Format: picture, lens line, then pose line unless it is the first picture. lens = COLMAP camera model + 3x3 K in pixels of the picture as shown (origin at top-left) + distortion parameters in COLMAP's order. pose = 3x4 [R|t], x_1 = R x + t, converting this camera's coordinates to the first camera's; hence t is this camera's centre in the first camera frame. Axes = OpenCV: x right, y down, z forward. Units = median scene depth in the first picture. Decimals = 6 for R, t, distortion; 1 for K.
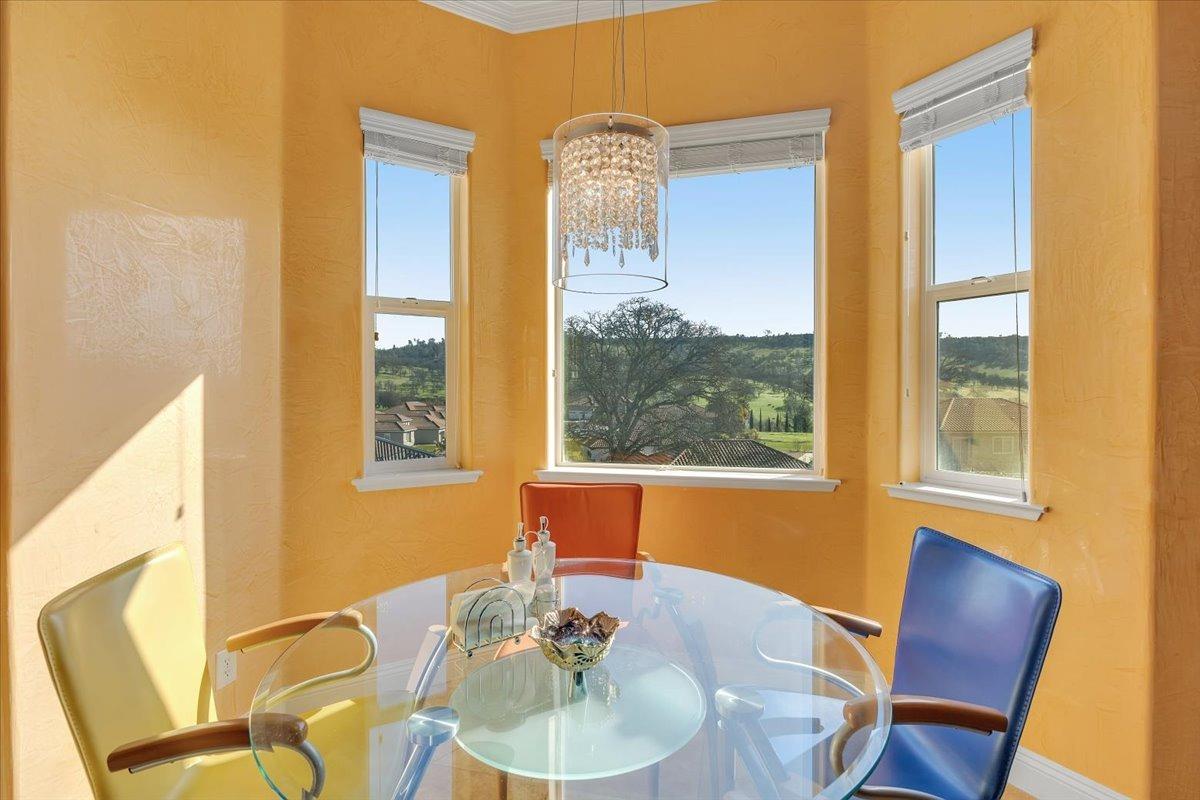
lens RADIAL K [[527.6, 0, 600.0], [0, 527.6, 400.0], [0, 0, 1]] dist [-0.021042, -0.000225]
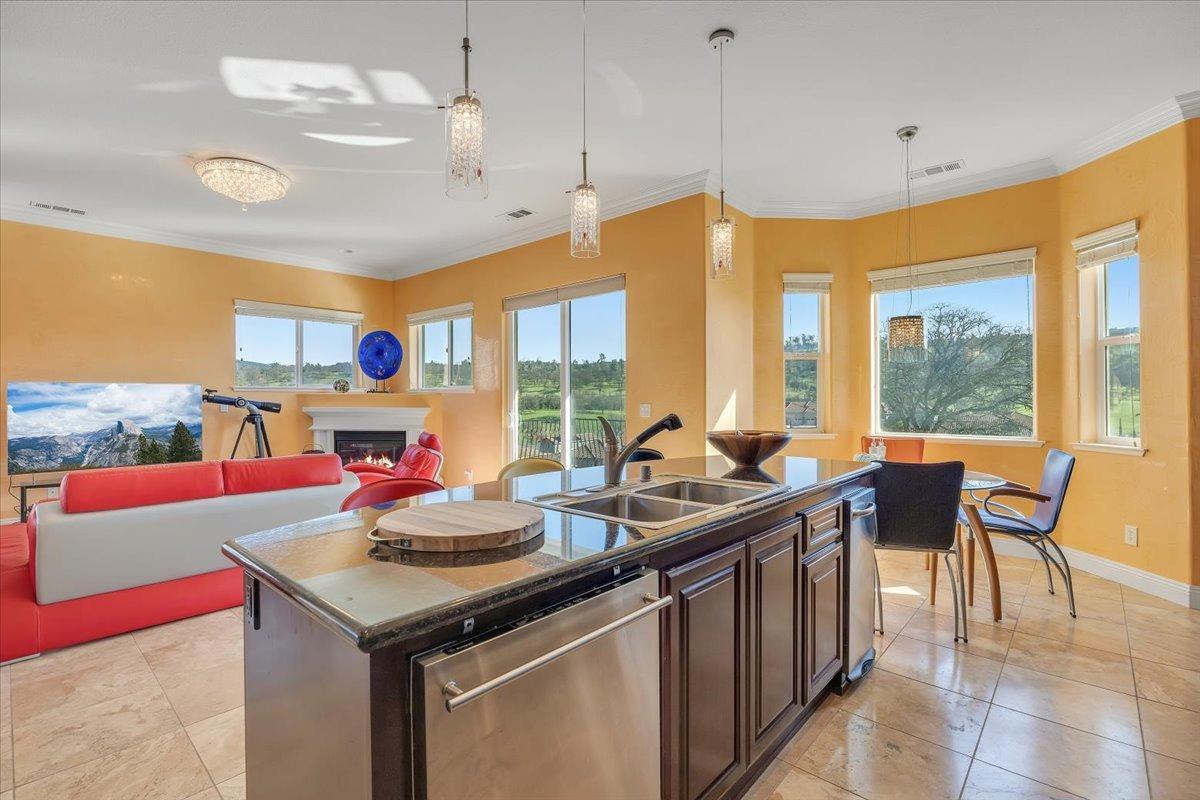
lens RADIAL K [[527.6, 0, 600.0], [0, 527.6, 400.0], [0, 0, 1]] dist [-0.021042, -0.000225]
pose [[0.872676, -0.002841, -0.488291, -0.026929], [-0.004243, 0.999901, -0.013400, 0.032156], [0.488281, 0.013766, 0.872578, -1.277461]]
